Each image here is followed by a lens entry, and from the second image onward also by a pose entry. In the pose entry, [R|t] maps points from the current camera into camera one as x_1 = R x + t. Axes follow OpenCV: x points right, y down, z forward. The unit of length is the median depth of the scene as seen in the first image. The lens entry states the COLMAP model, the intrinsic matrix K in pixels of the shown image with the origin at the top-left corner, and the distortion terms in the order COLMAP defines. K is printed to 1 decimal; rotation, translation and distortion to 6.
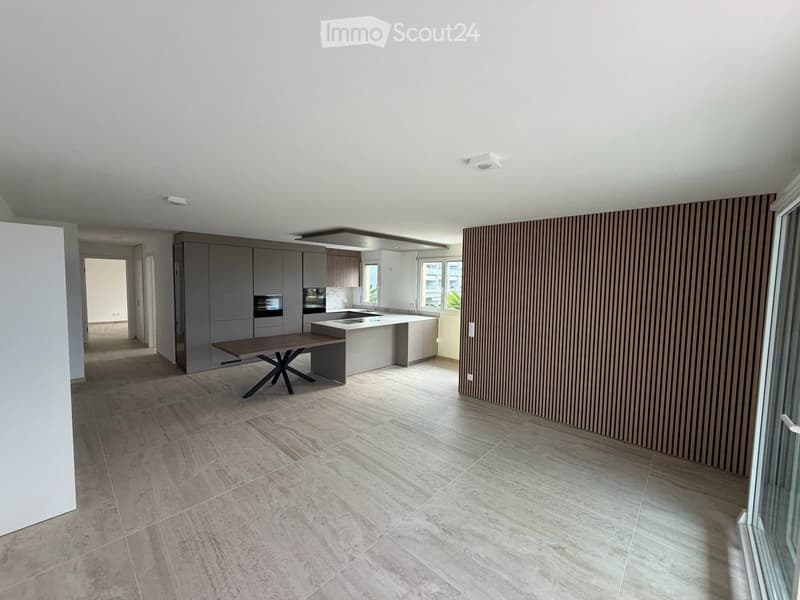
lens RADIAL K [[318.7, 0, 398.5], [0, 318.7, 300.7], [0, 0, 1]] dist [-0.000403, 0.000331]
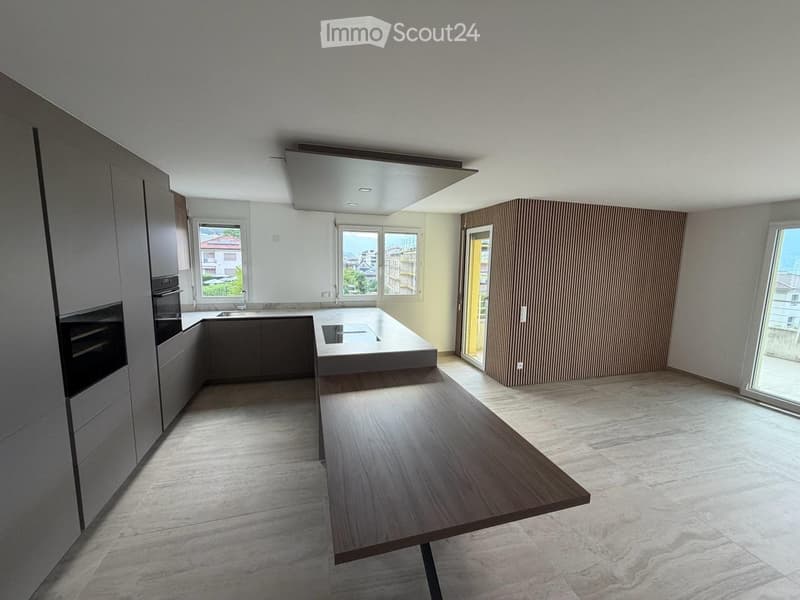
lens RADIAL K [[318.7, 0, 402.1], [0, 318.7, 300.0], [0, 0, 1]] dist [-0.000403, 0.000331]
pose [[0.511095, -0.117378, 0.851472, -0.824667], [0.044782, 0.992923, 0.109996, -0.075020], [-0.858357, -0.018088, 0.512734, 0.956792]]
